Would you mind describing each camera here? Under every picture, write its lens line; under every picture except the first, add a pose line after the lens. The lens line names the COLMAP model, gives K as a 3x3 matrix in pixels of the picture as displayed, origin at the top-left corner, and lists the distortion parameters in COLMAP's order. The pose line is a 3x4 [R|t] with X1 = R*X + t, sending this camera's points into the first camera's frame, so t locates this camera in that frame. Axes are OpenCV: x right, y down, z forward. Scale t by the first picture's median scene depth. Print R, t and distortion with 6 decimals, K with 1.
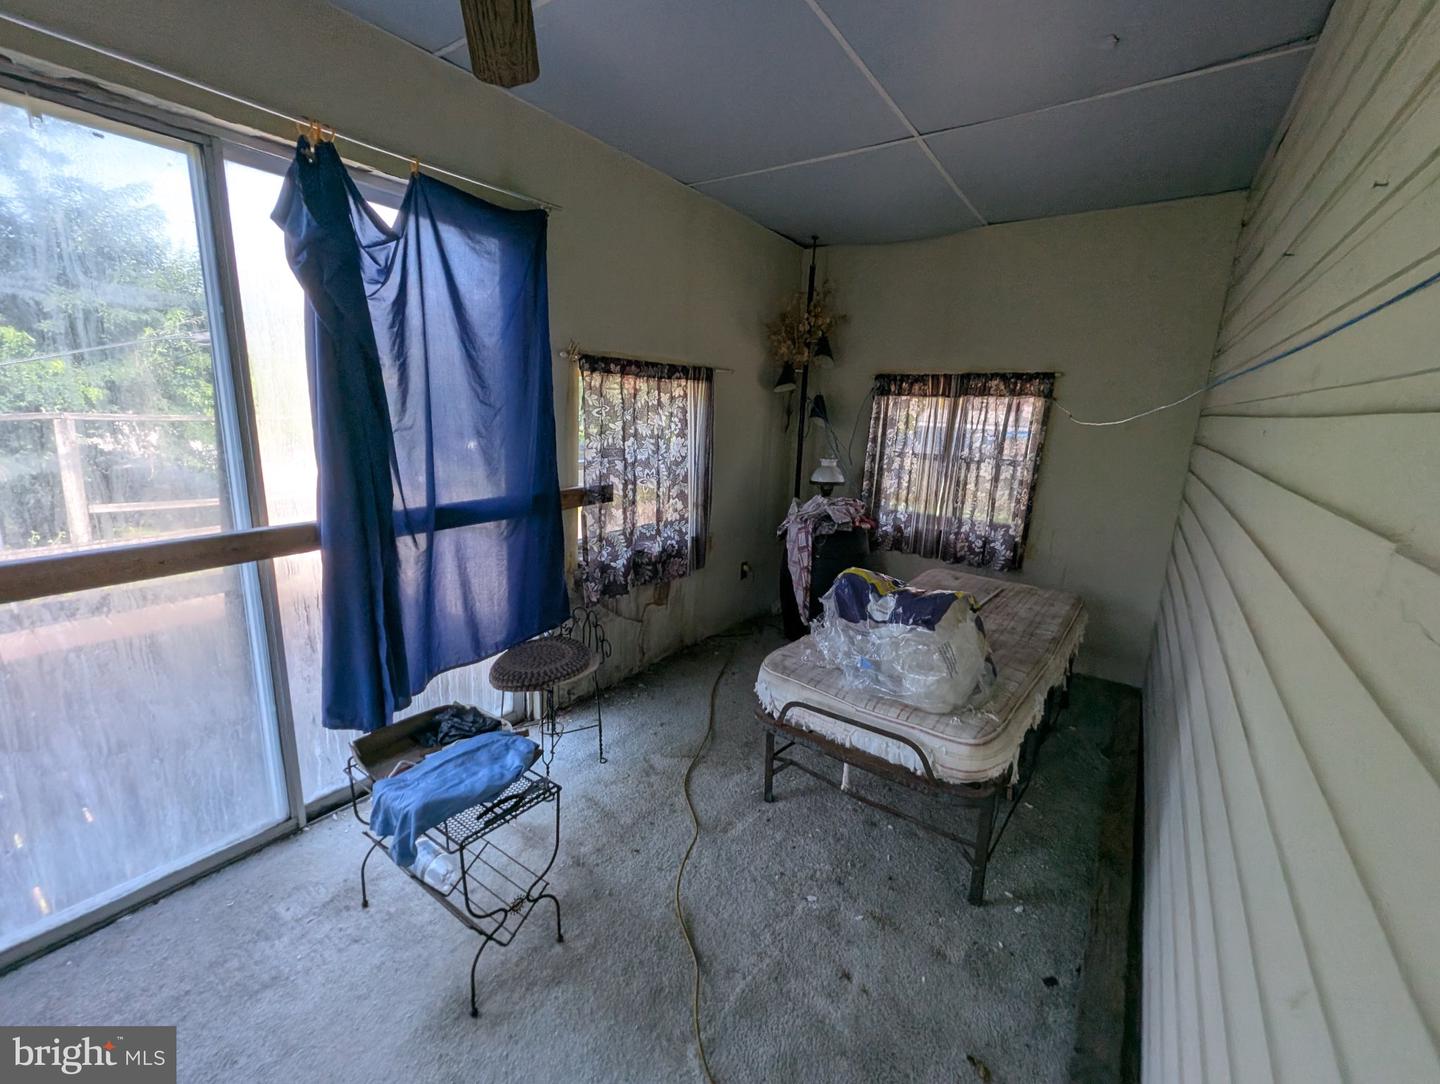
lens RADIAL K [[592.0, 0, 717.2], [0, 592.0, 539.5], [0, 0, 1]] dist [0.002052, -0.000724]
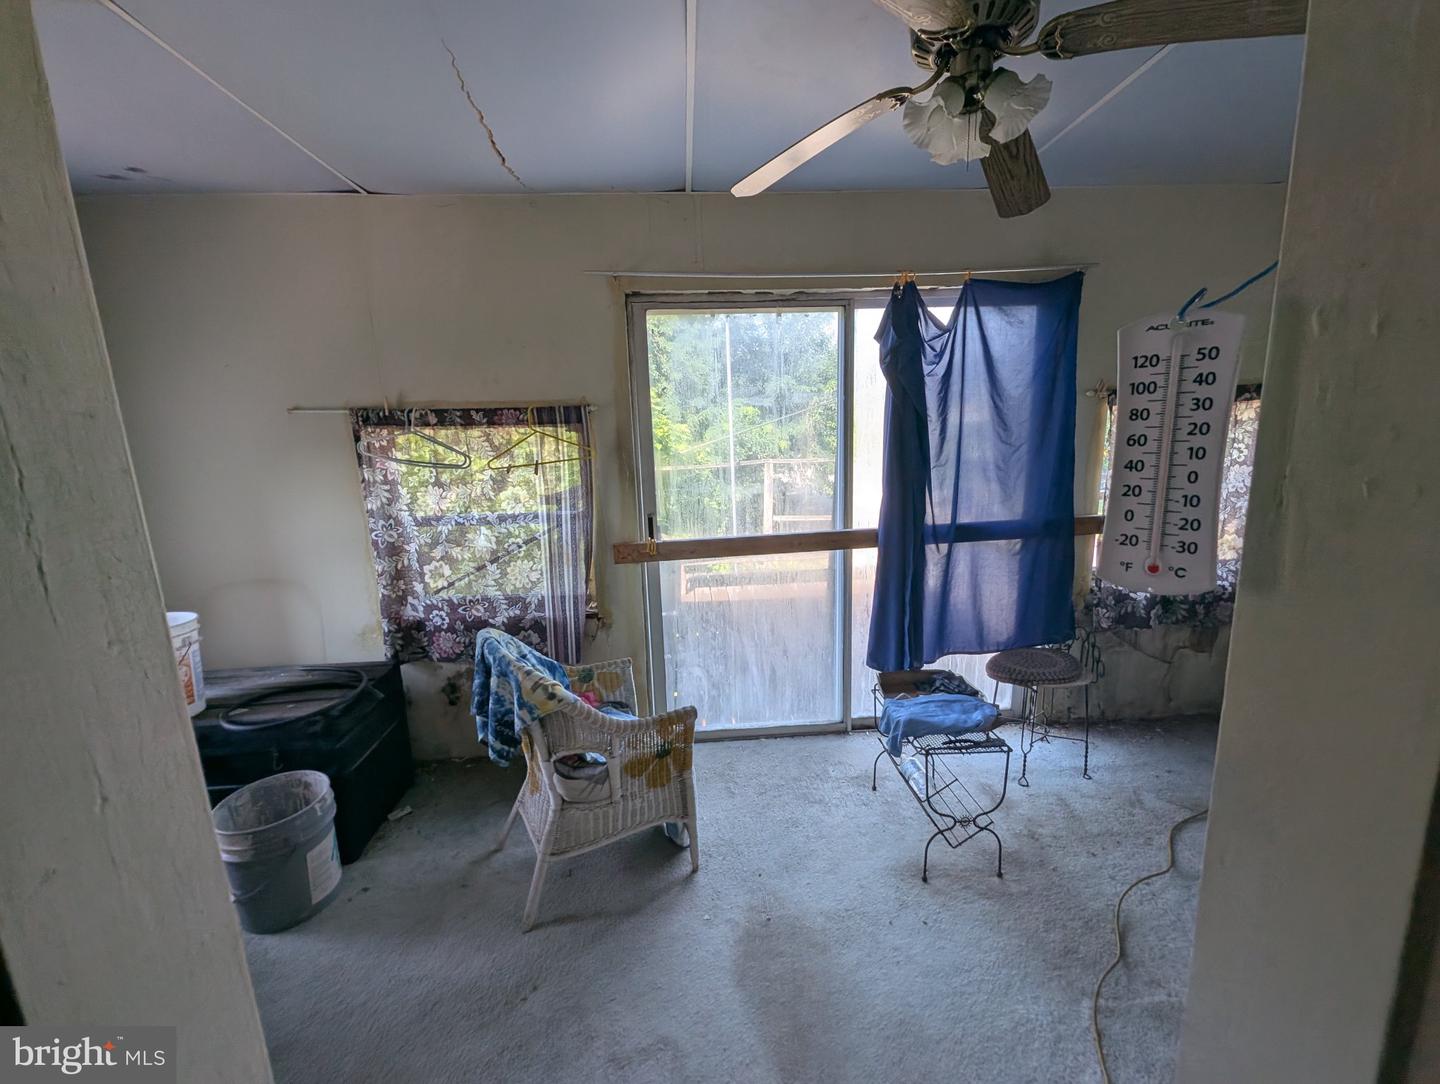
lens RADIAL K [[592.0, 0, 722.4], [0, 592.0, 544.3], [0, 0, 1]] dist [0.002052, -0.000724]
pose [[0.622480, 0.079176, -0.778620, 0.220380], [-0.113405, 0.993495, 0.010363, 0.034218], [0.774376, 0.081848, 0.627410, -0.216215]]
